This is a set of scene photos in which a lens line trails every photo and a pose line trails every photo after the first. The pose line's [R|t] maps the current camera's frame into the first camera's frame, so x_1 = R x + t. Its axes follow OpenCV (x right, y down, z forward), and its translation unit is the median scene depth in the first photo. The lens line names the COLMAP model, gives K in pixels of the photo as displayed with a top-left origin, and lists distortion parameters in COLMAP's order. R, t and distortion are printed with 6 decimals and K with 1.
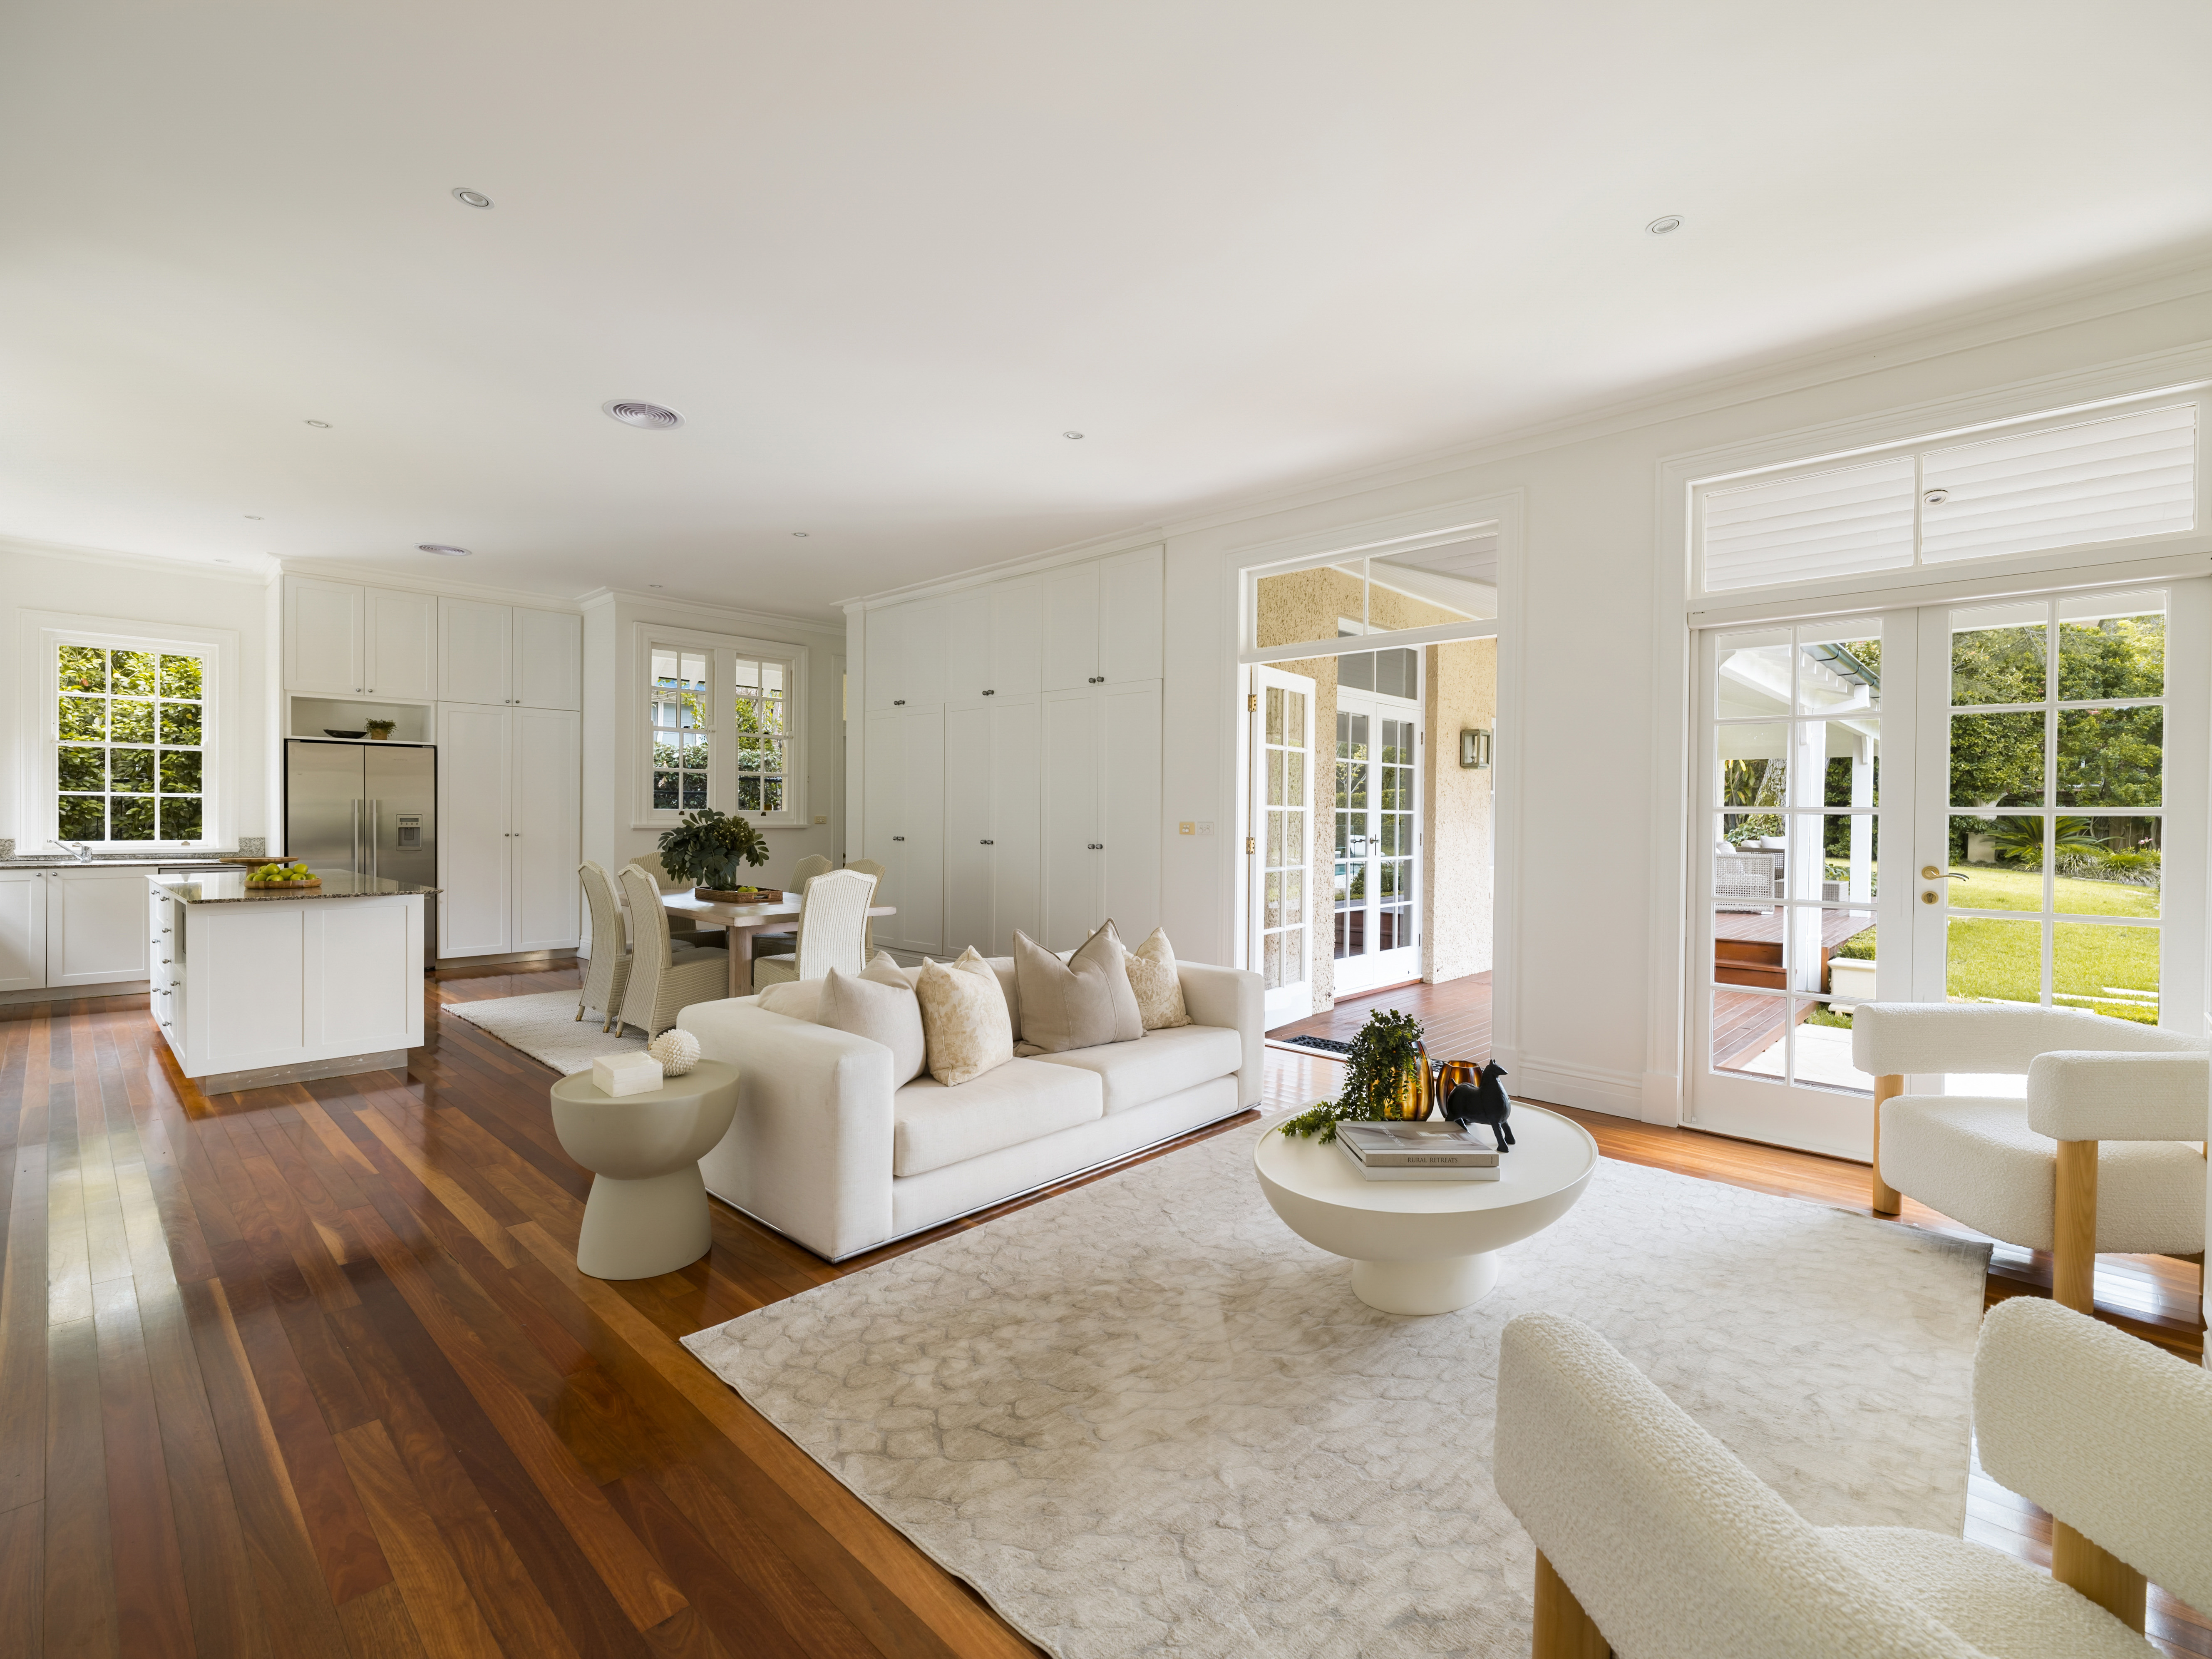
lens RADIAL K [[960.2, 0, 1106.0], [0, 960.2, 829.5], [0, 0, 1]] dist [-0.000515, -0.000061]
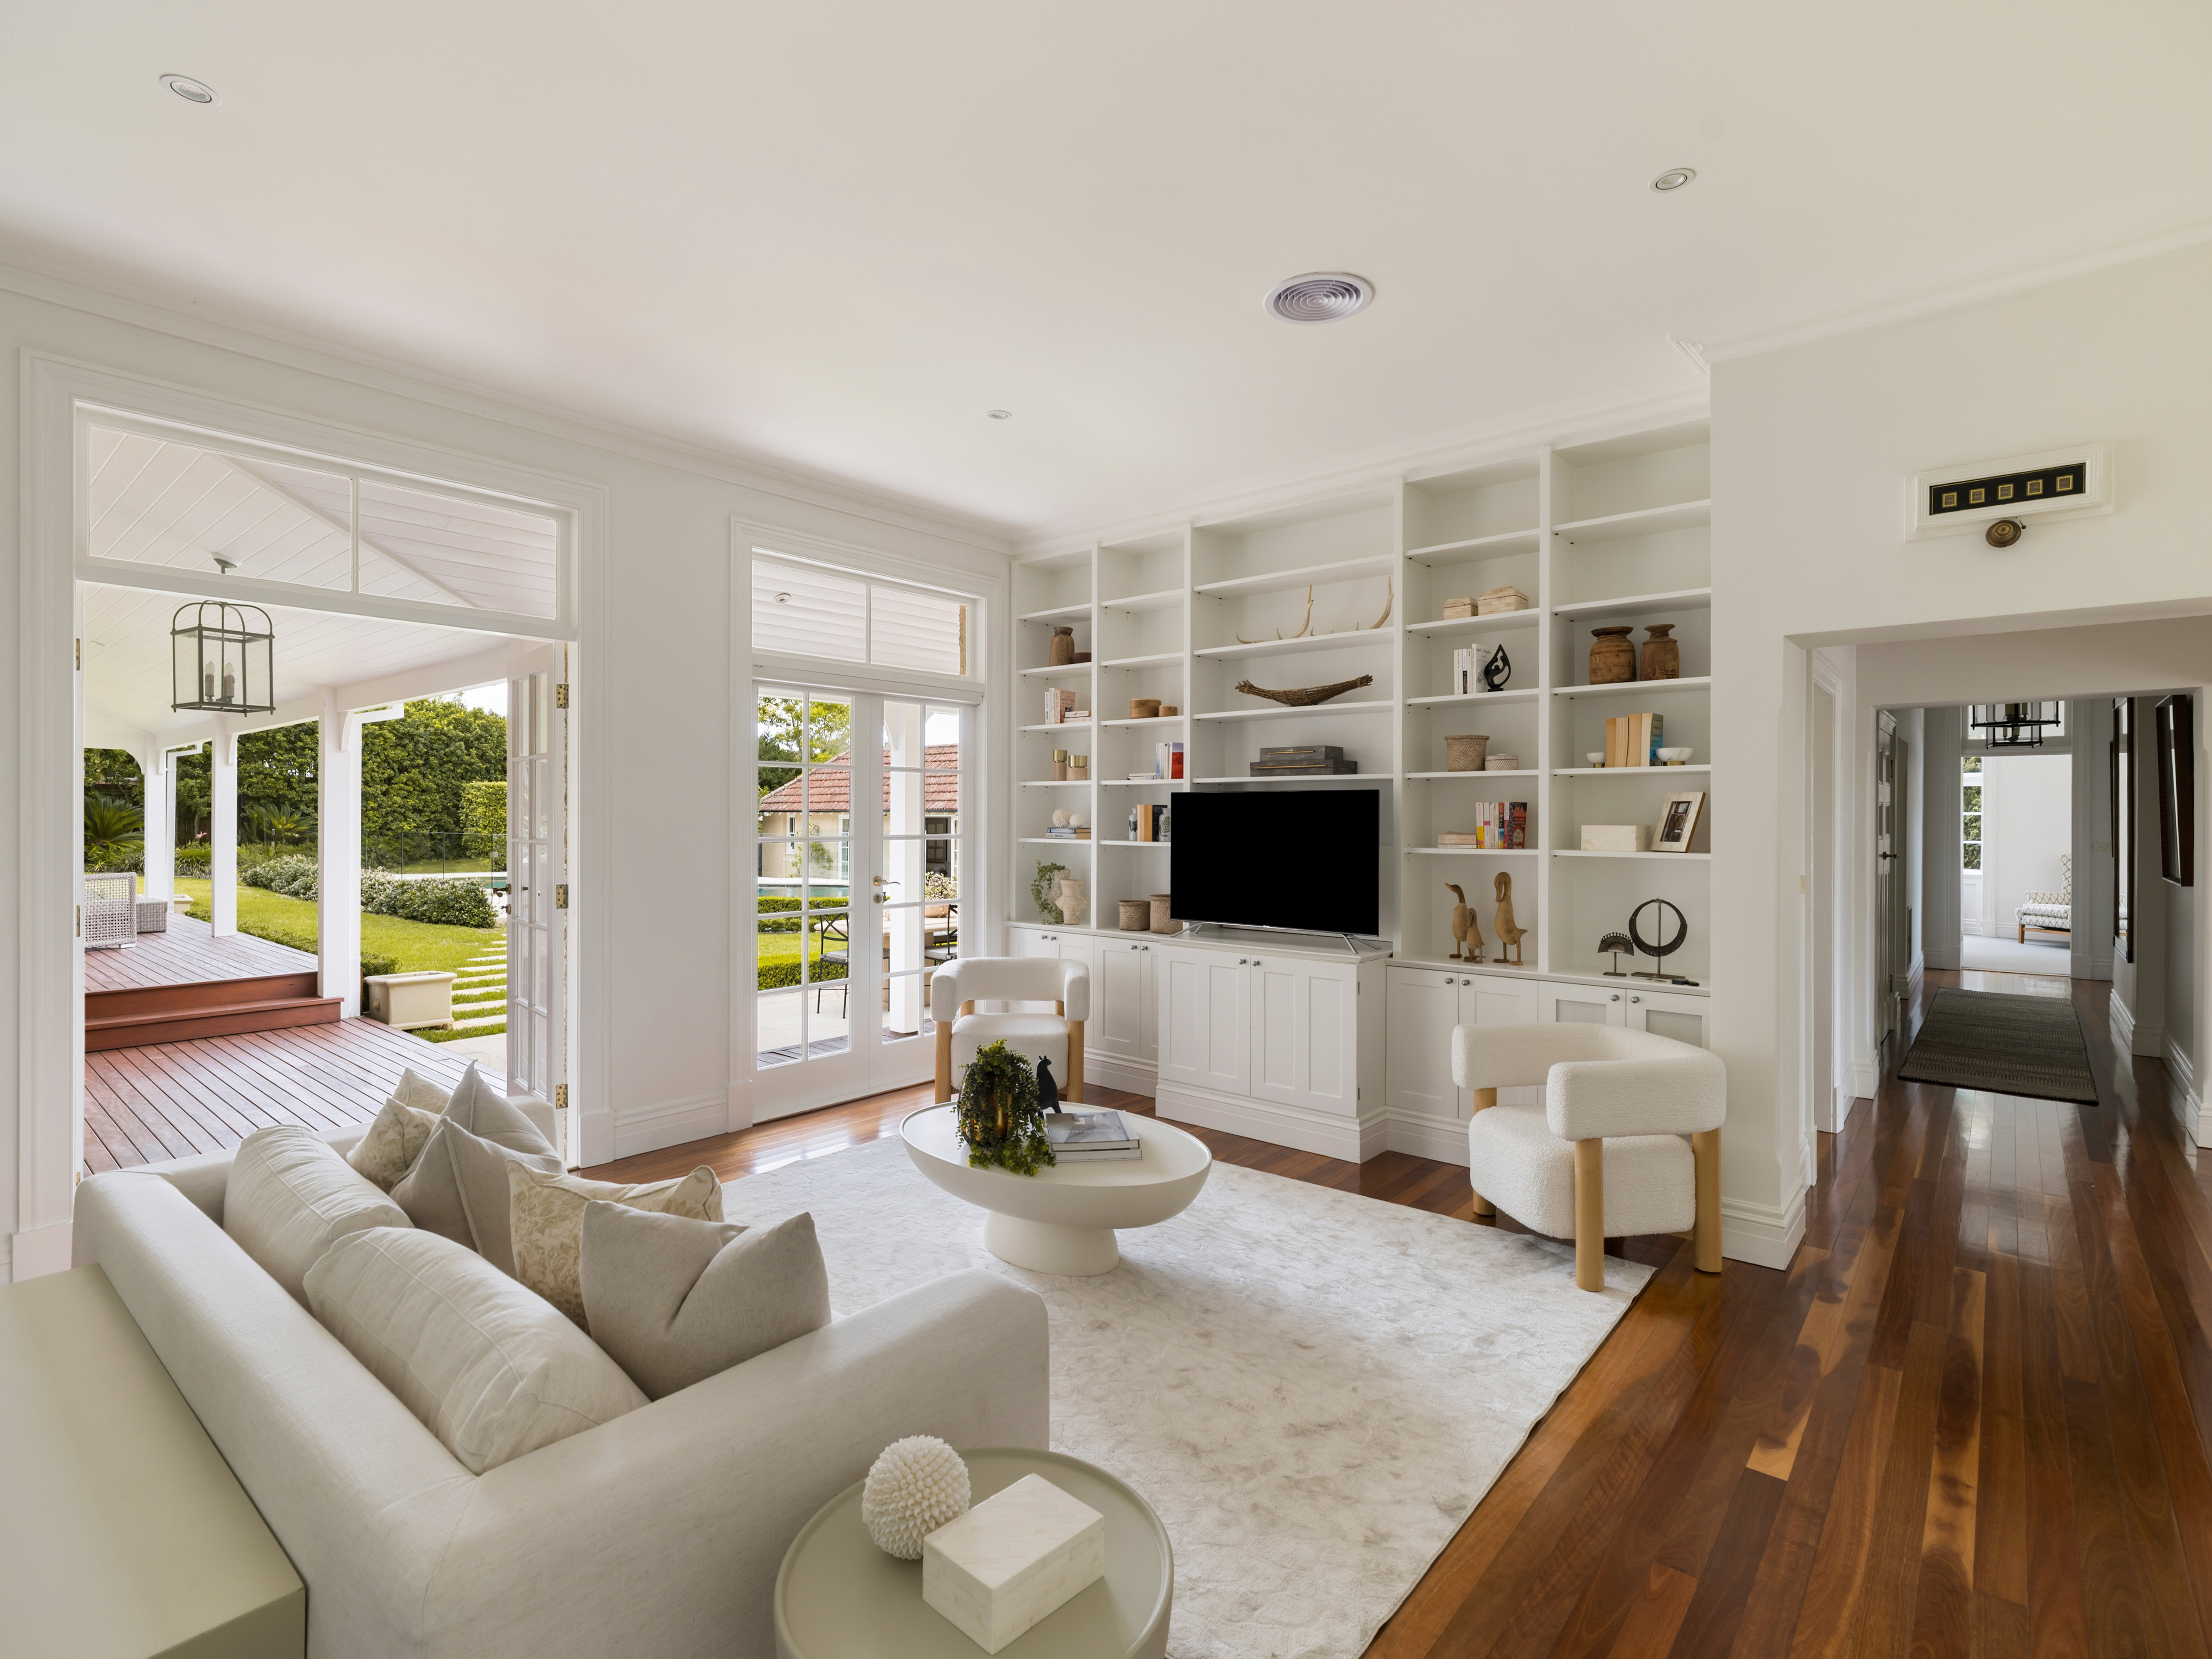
lens RADIAL K [[1085.1, 0, 1106.0], [0, 1085.1, 829.5], [0, 0, 1]] dist [0.002659, 0.000338]
pose [[-0.053160, -0.026758, 0.998227, -0.675609], [0.018457, 0.999444, 0.027774, -0.062202], [-0.998415, 0.019901, -0.052637, 0.665362]]
